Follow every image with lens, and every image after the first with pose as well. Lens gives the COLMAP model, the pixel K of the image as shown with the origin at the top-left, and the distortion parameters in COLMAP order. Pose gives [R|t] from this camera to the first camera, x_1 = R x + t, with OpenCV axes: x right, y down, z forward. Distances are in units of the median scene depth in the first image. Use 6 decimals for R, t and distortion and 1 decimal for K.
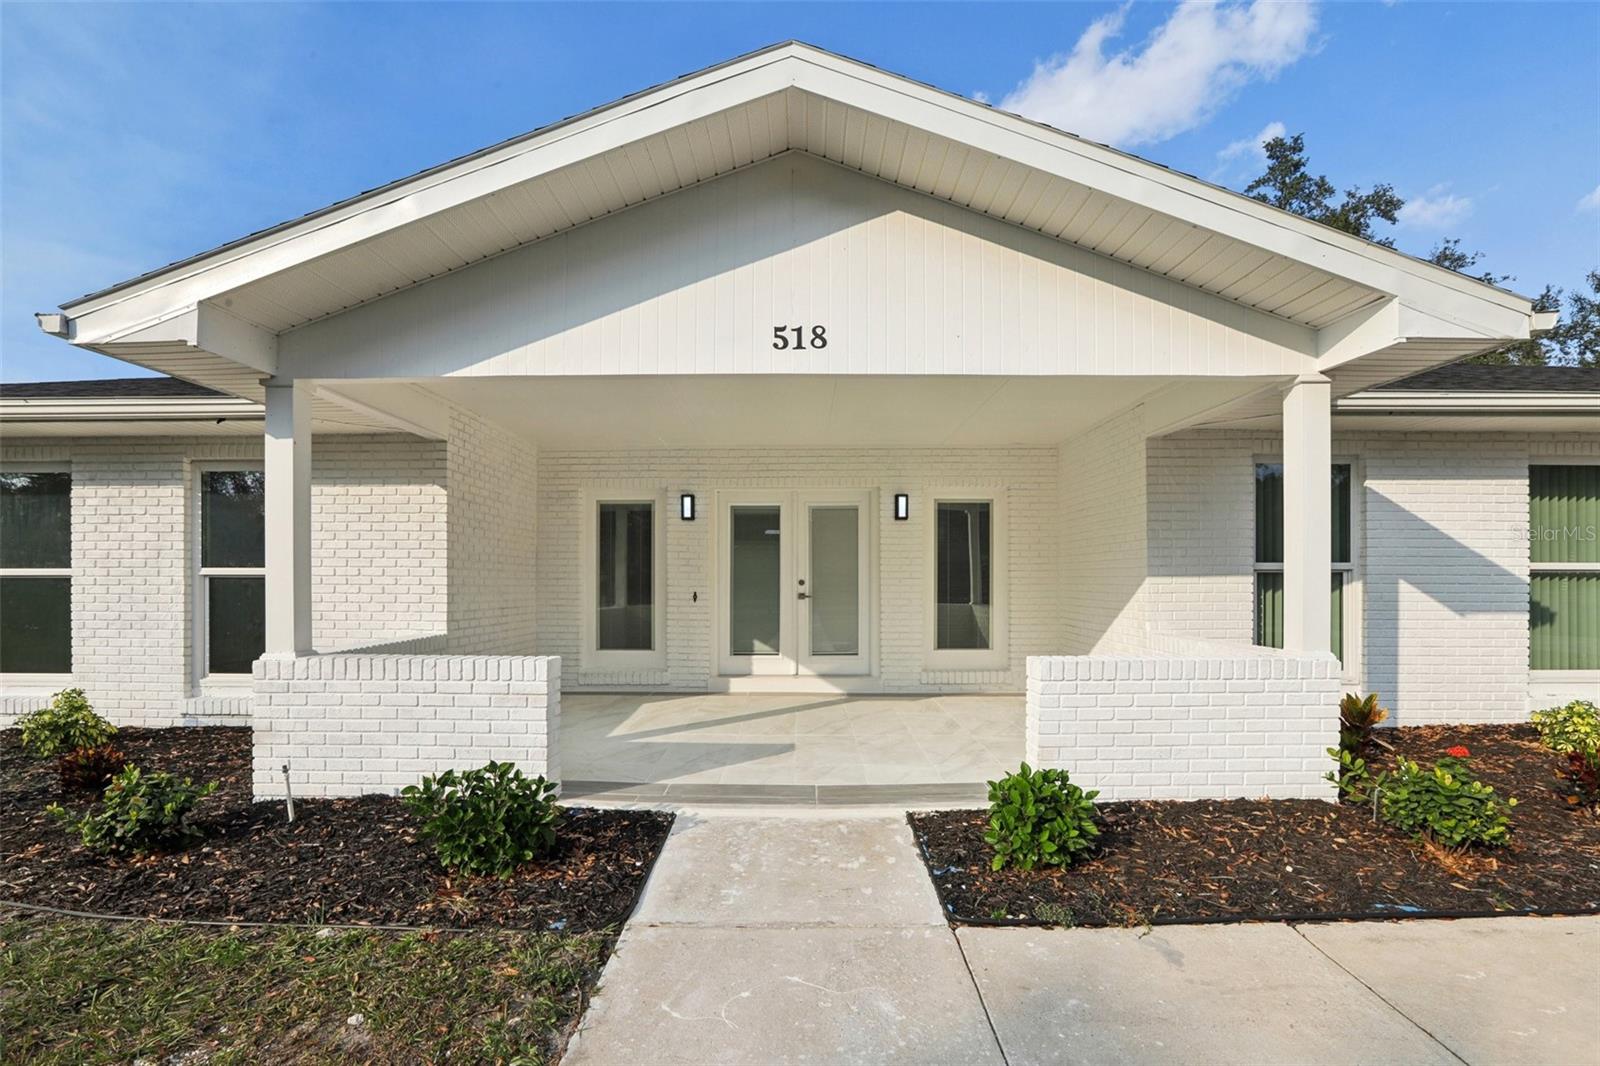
lens RADIAL K [[760.9, 0, 796.9], [0, 760.9, 562.9], [0, 0, 1]] dist [-0.056116, 0.016729]
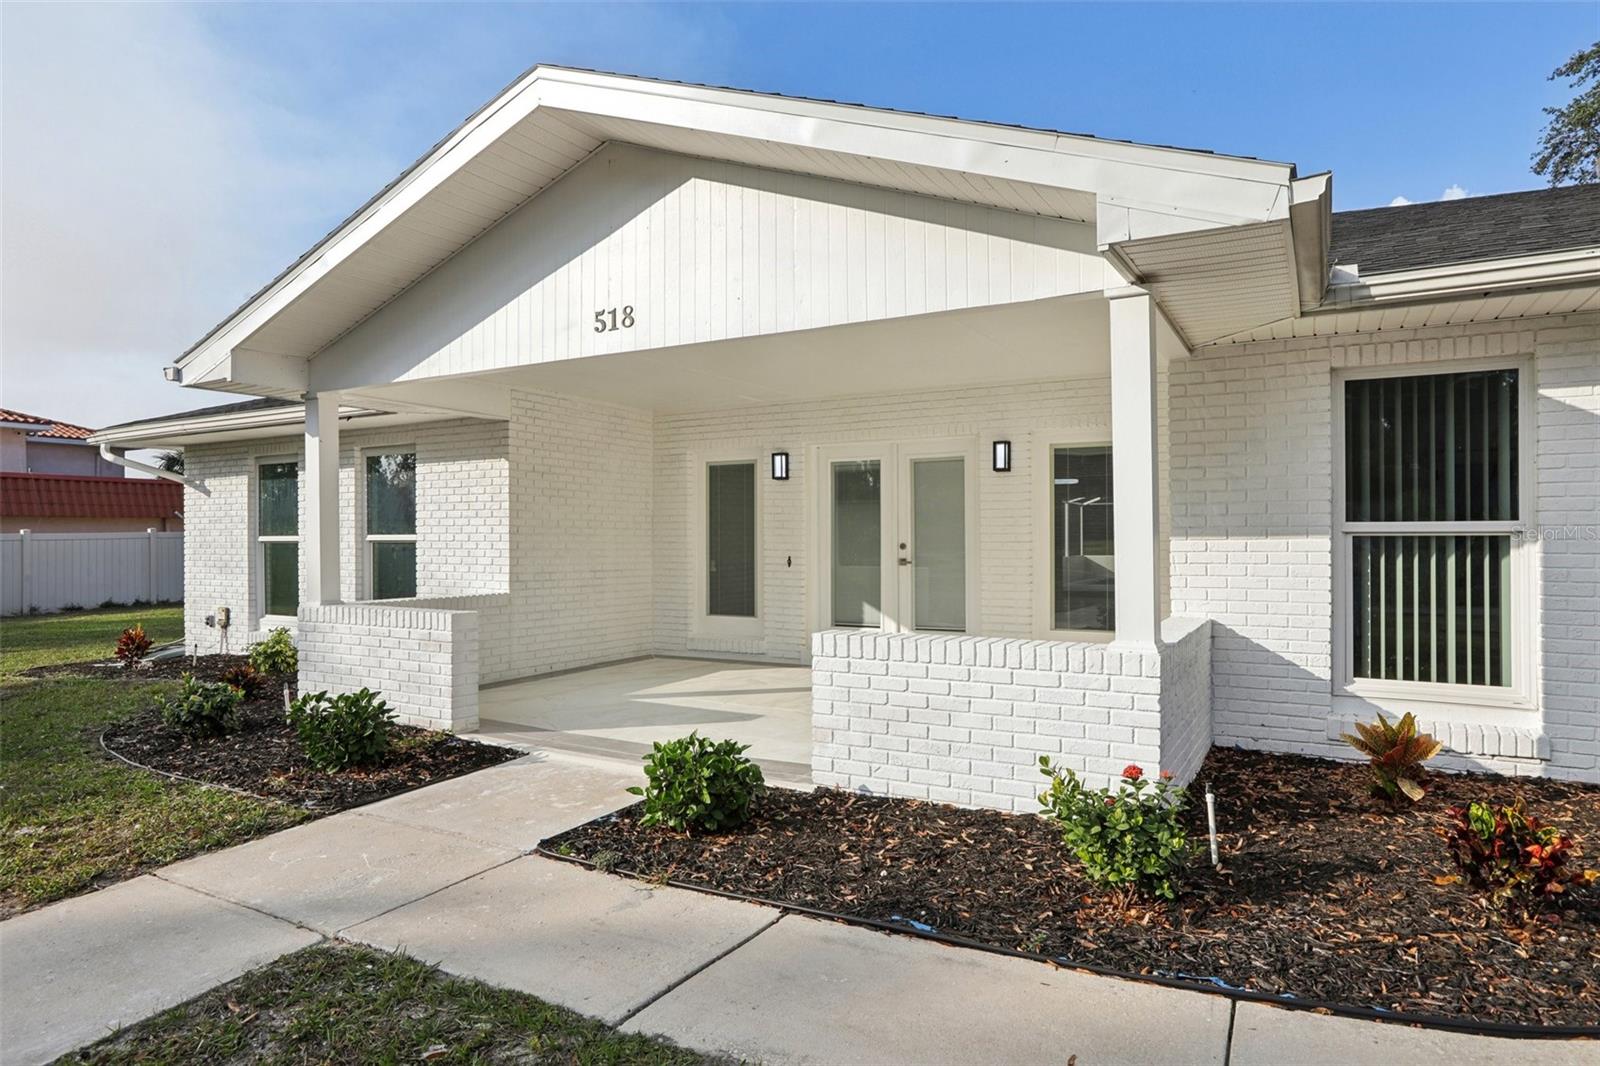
lens RADIAL K [[959.3, 0, 800.9], [0, 959.3, 518.4], [0, 0, 1]] dist [-0.062350, 0.059409]
pose [[0.872756, -0.011972, -0.488010, 0.586139], [0.012808, 0.999917, -0.001625, -0.008282], [0.487989, -0.004832, 0.872837, -0.028464]]
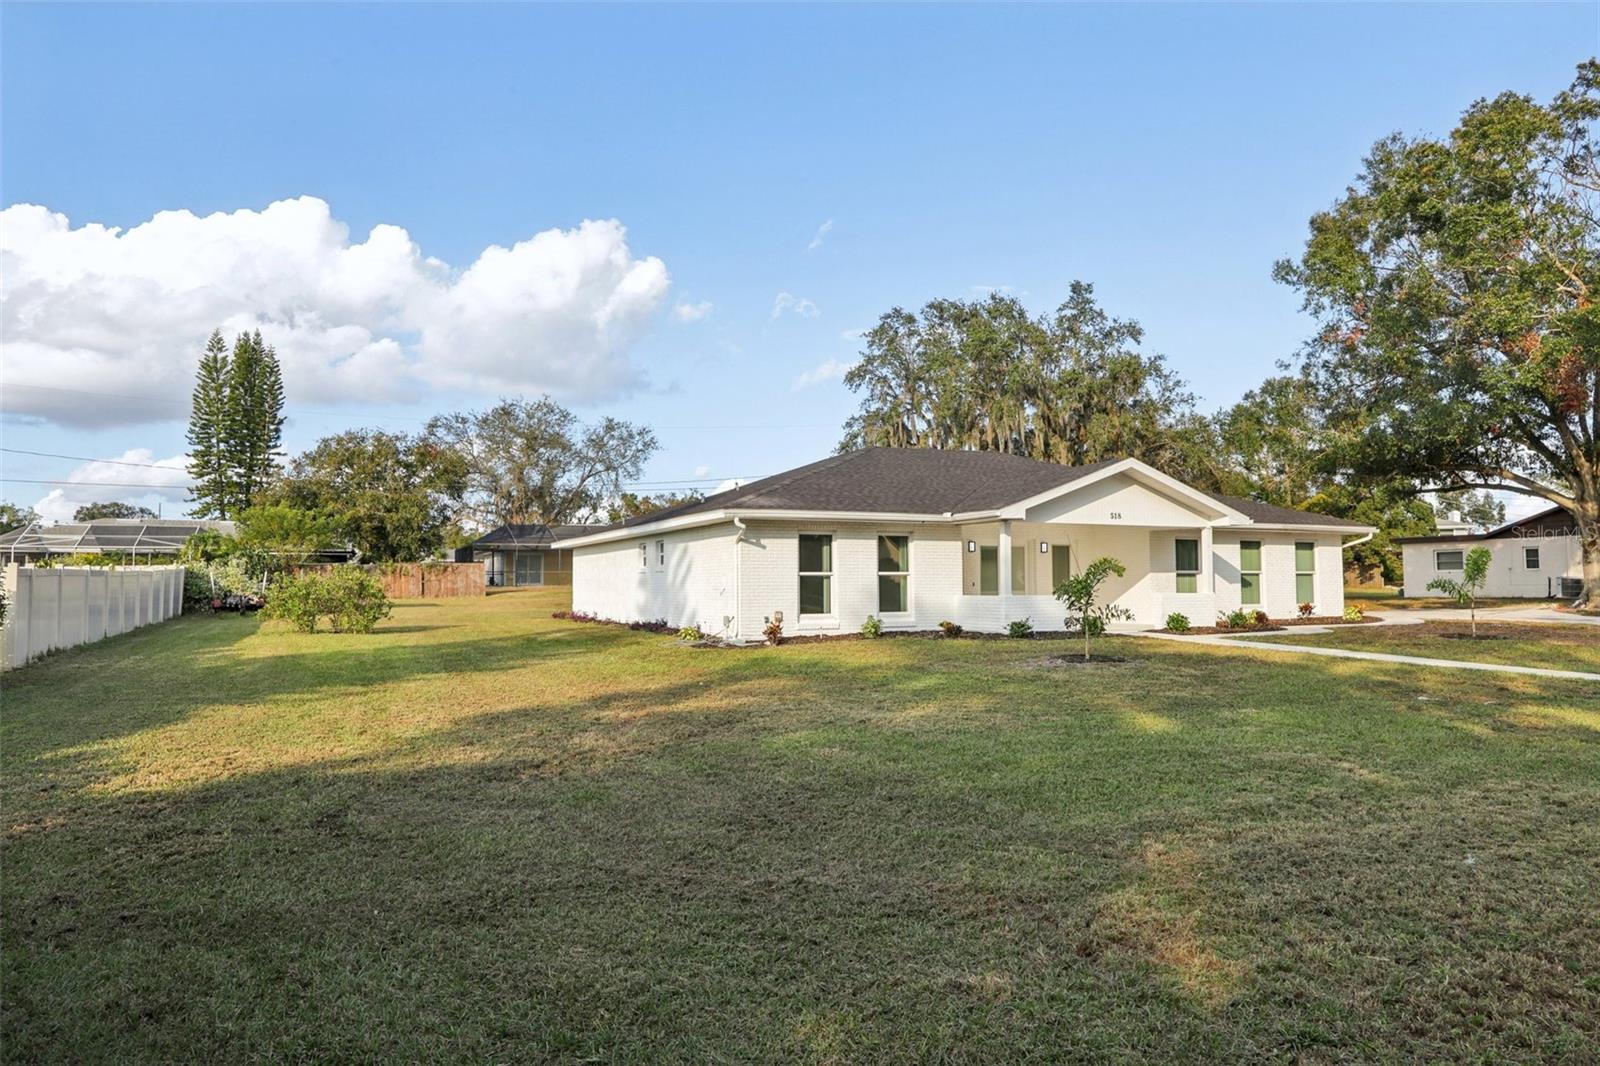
lens RADIAL K [[1036.7, 0, 801.3], [0, 1036.7, 527.0], [0, 0, 1]] dist [-0.014251, 0.001698]
pose [[0.901537, 0.020211, 0.432229, -2.609778], [-0.004348, 0.999281, -0.037657, -0.012157], [-0.432680, 0.032070, 0.900977, -2.185212]]
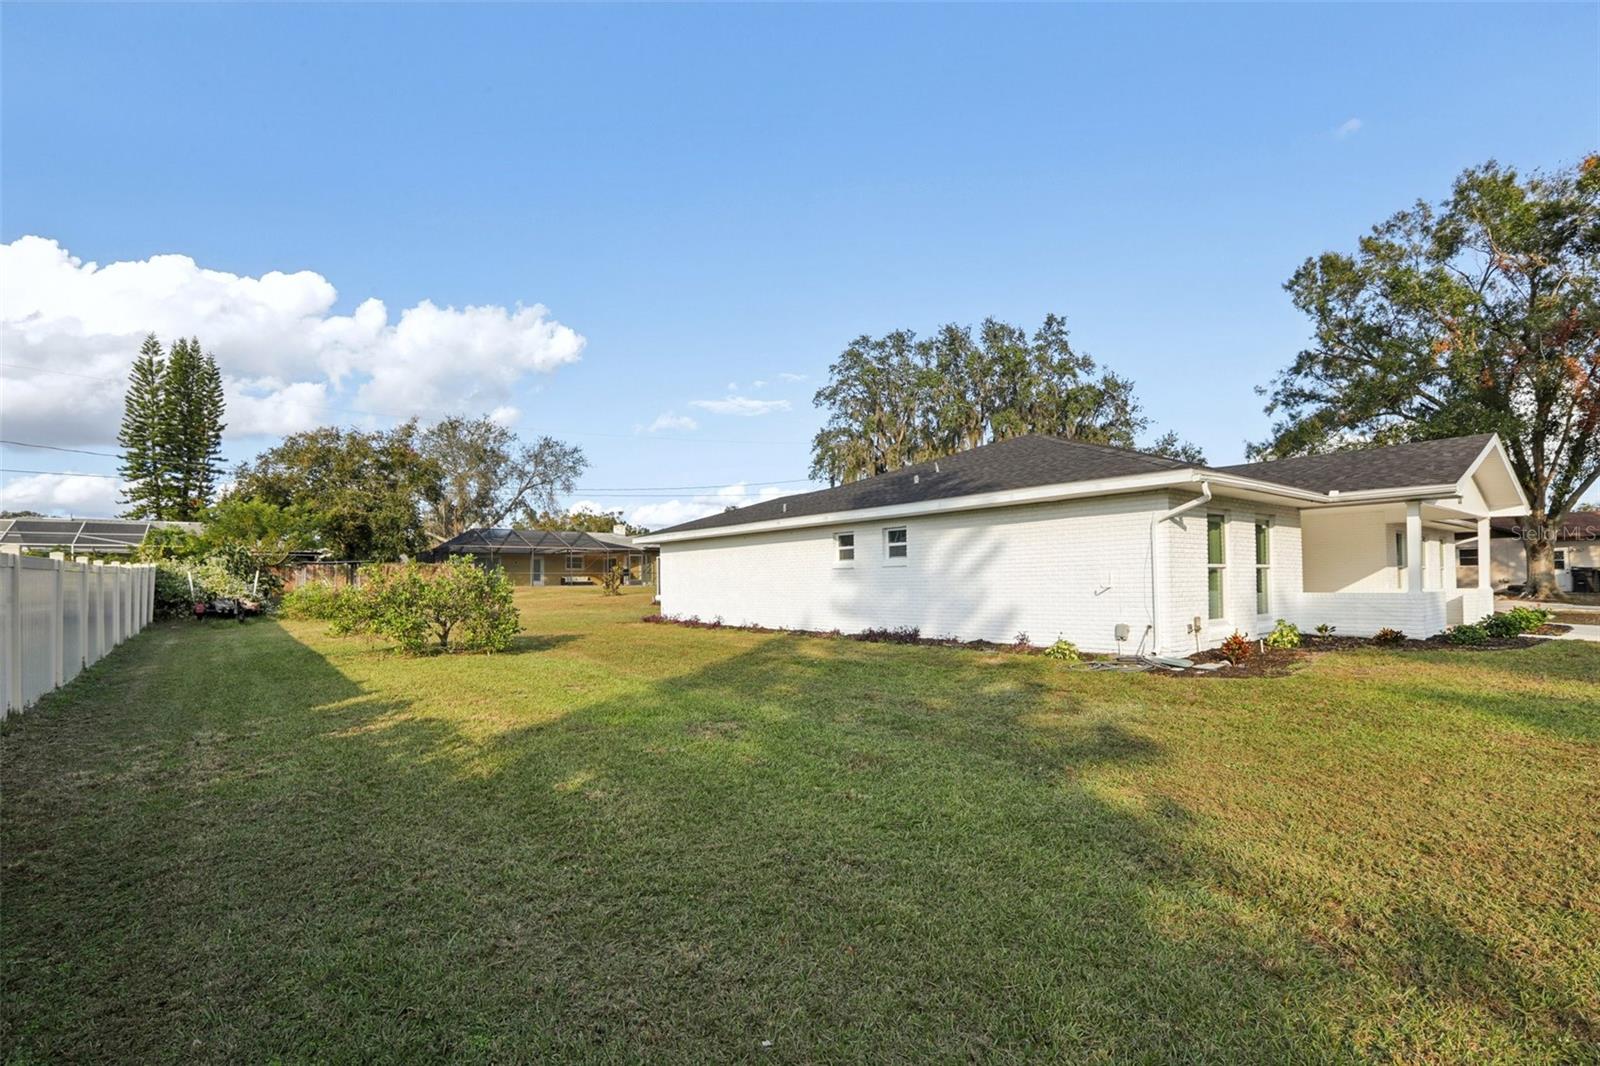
lens RADIAL K [[760.9, 0, 796.9], [0, 760.9, 562.9], [0, 0, 1]] dist [-0.056116, 0.016729]
pose [[0.778859, 0.010043, 0.627119, -3.076424], [-0.003184, 0.999922, -0.012059, 0.032540], [-0.627191, 0.007395, 0.778830, 0.139134]]
